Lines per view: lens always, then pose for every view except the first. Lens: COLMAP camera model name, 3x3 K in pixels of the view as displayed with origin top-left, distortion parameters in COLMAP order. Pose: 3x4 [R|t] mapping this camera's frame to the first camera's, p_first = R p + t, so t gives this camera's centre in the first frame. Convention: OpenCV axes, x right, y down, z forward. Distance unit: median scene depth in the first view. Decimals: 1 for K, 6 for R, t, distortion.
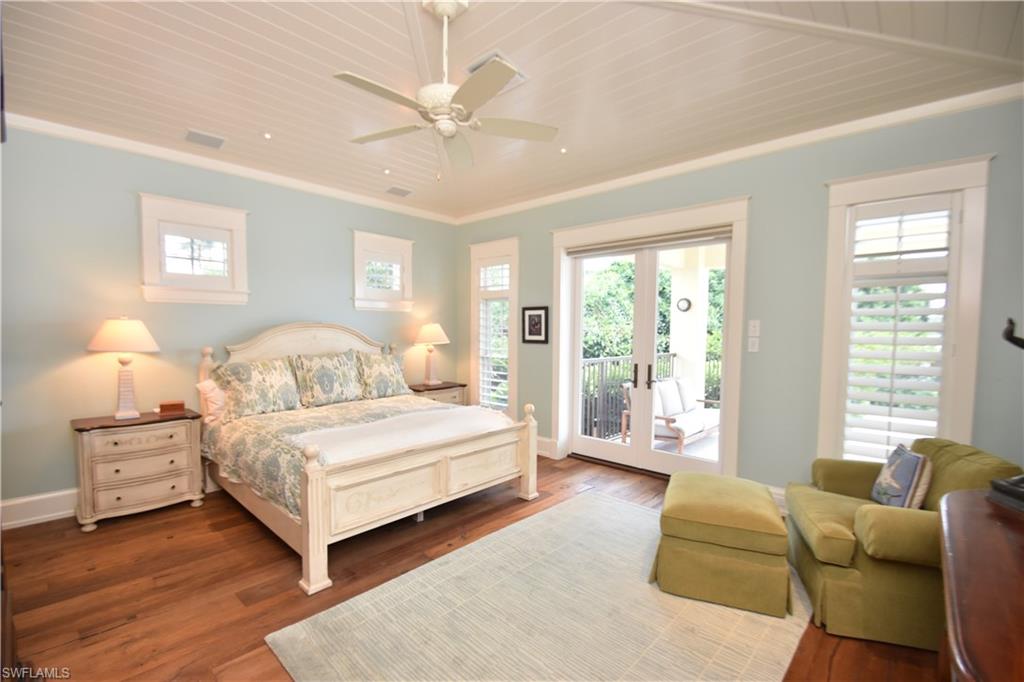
lens RADIAL K [[454.5, 0, 502.1], [0, 454.5, 354.4], [0, 0, 1]] dist [-0.001117, -0.000251]
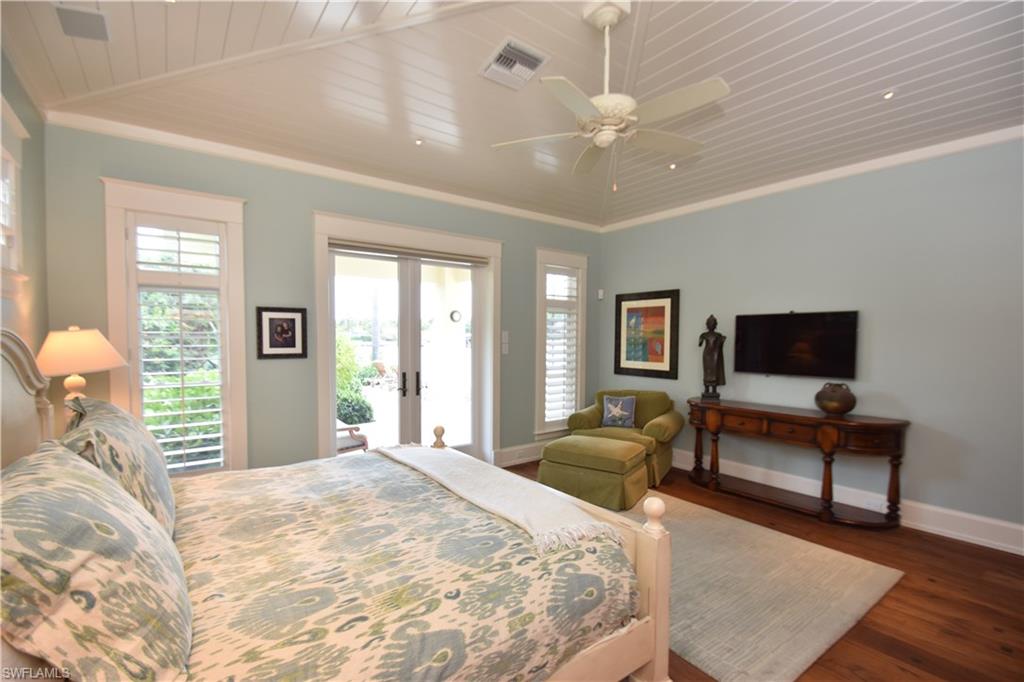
lens RADIAL K [[454.5, 0, 502.1], [0, 454.5, 354.4], [0, 0, 1]] dist [-0.001117, -0.000251]
pose [[0.171248, -0.043217, 0.984280, -0.586379], [0.057675, 0.997764, 0.033775, -0.035979], [-0.983538, 0.050984, 0.173358, 0.550933]]
